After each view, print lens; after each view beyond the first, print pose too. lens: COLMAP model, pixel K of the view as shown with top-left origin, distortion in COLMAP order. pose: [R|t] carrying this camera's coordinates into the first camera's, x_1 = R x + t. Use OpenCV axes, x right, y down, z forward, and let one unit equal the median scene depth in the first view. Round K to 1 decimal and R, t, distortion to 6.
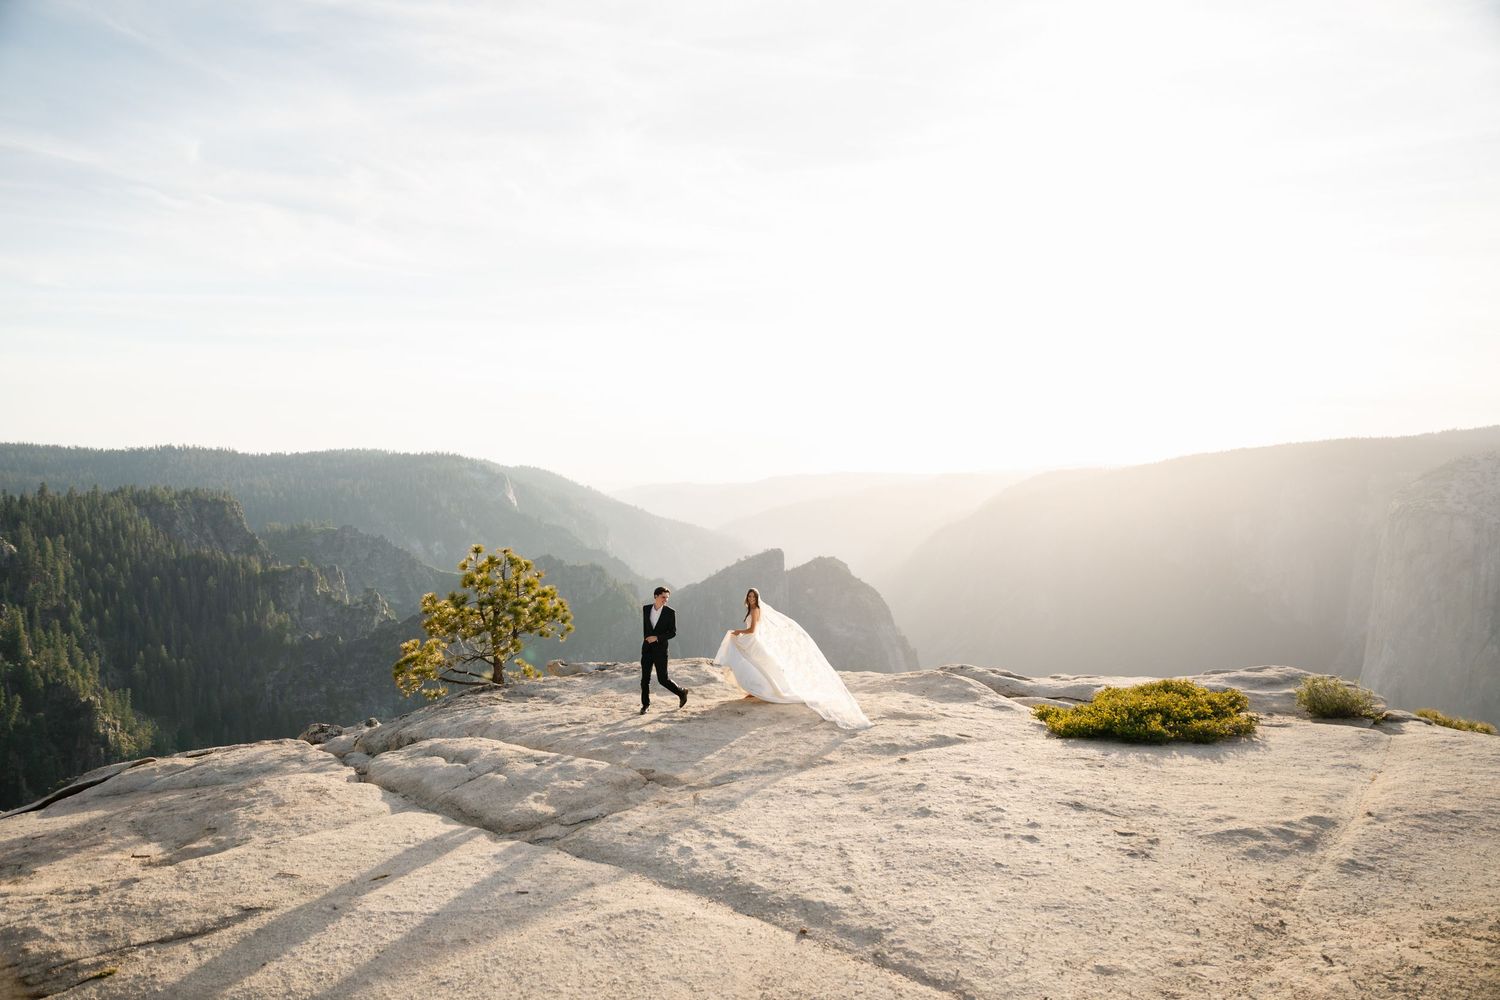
lens RADIAL K [[1000.9, 0, 748.4], [0, 1000.9, 505.4], [0, 0, 1]] dist [0.001147, 0.004183]
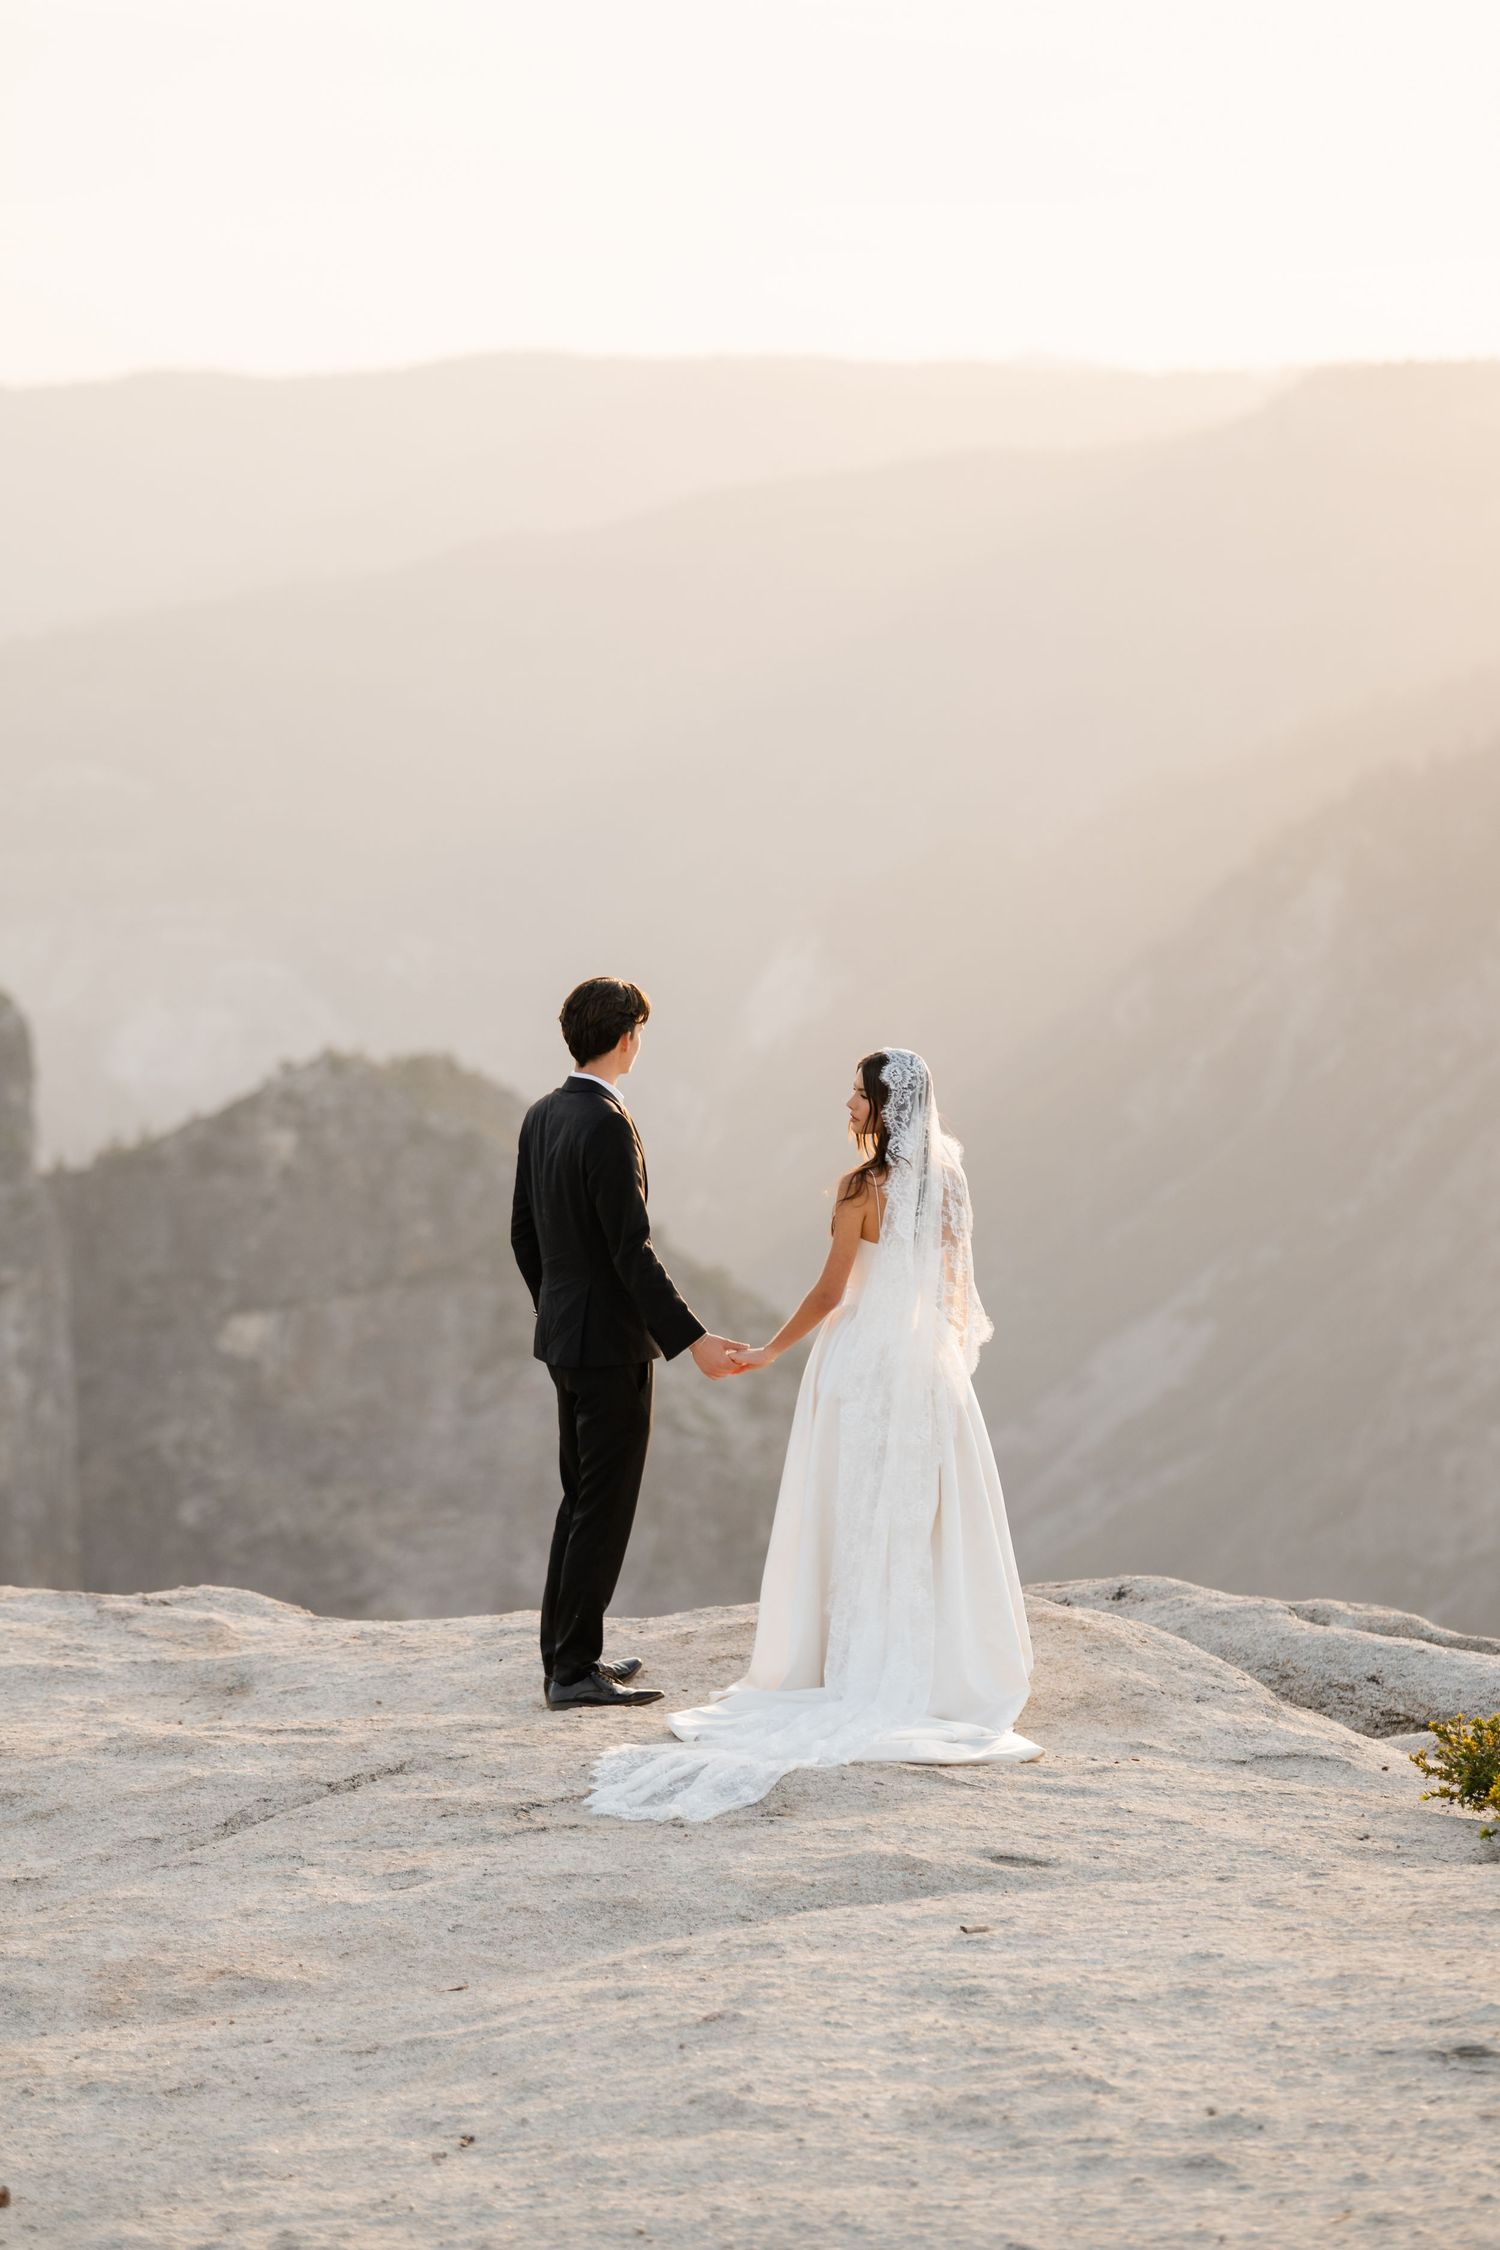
lens RADIAL K [[9224.3, 0, 751.8], [0, 9224.3, 1124.1], [0, 0, 1]] dist [0.049744, 0.000000]
pose [[0.993702, -0.007427, 0.111811, -0.020308], [0.001620, 0.998649, 0.051935, 0.014887], [-0.112046, -0.051426, 0.992371, -0.785996]]
